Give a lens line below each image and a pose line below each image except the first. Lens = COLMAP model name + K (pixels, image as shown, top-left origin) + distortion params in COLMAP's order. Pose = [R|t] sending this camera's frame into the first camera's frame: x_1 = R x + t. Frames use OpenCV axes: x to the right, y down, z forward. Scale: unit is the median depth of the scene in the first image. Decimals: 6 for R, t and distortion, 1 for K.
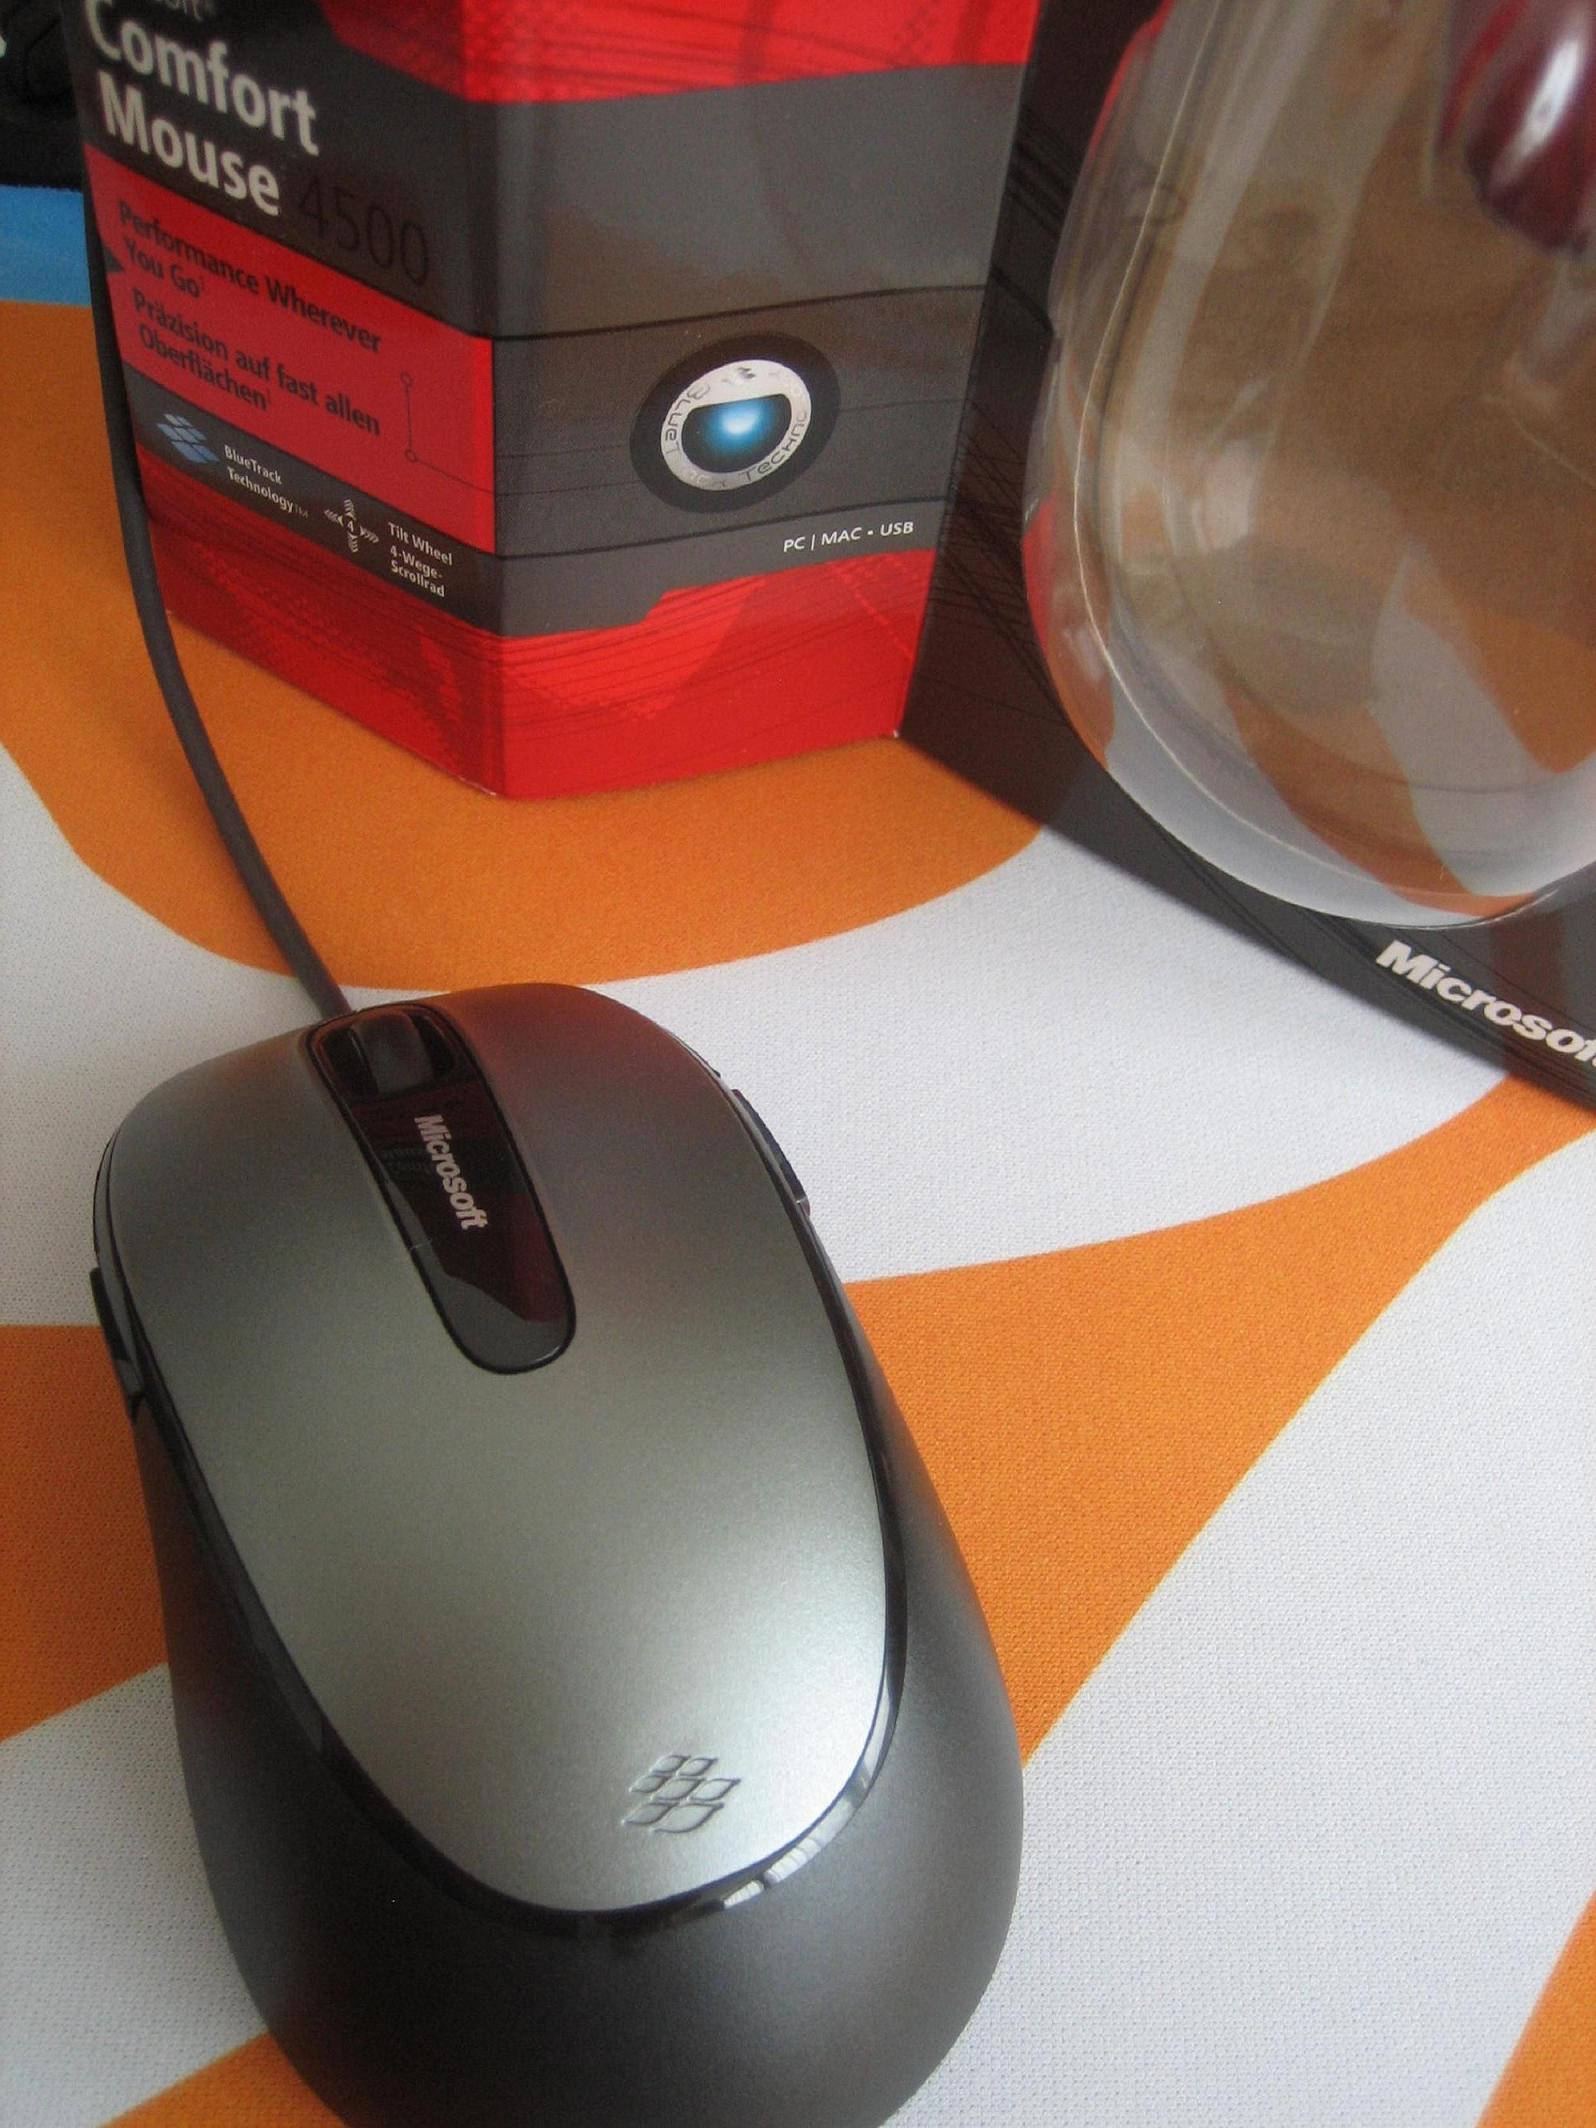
lens RADIAL K [[2188.4, 0, 800.4], [0, 2188.4, 1068.4], [0, 0, 1]] dist [-0.002653, 0.000000]
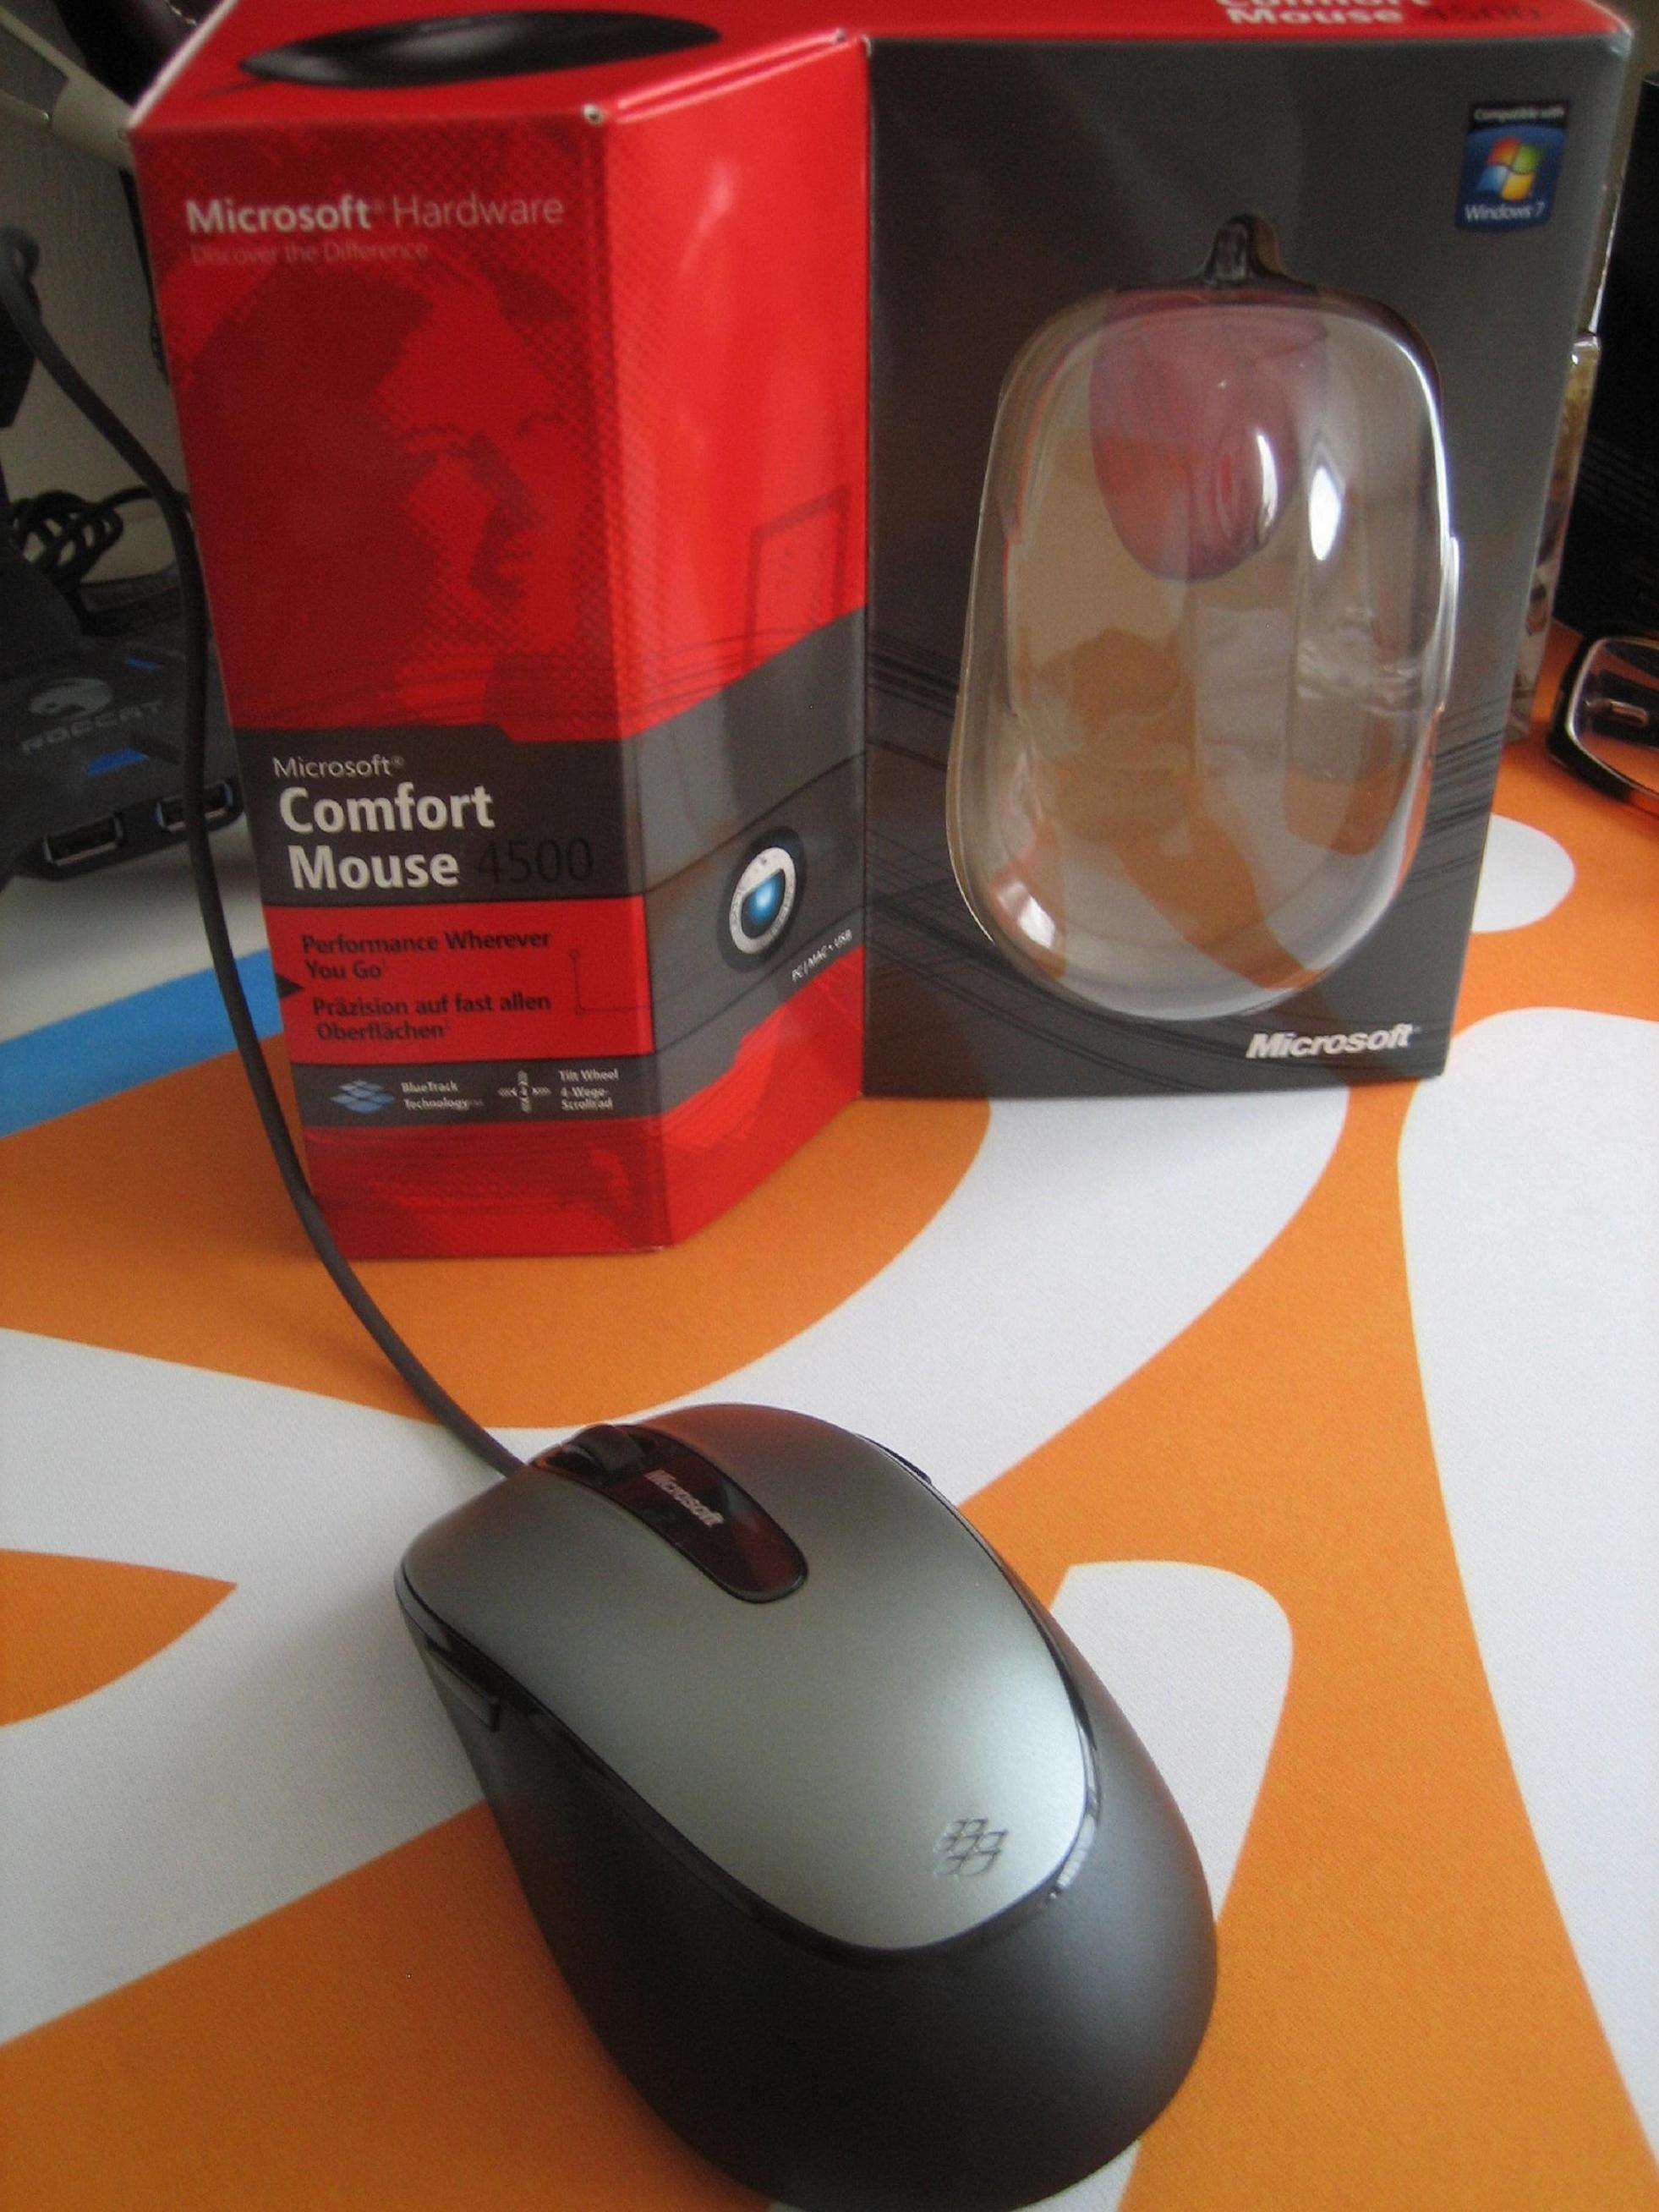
lens RADIAL K [[2274.8, 0, 827.1], [0, 2274.8, 1106.3], [0, 0, 1]] dist [-0.002653, 0.000000]
pose [[0.796243, -0.419244, 0.436156, -0.701145], [0.524266, 0.837944, -0.151642, 0.068261], [-0.301899, 0.349406, 0.887002, -0.290347]]
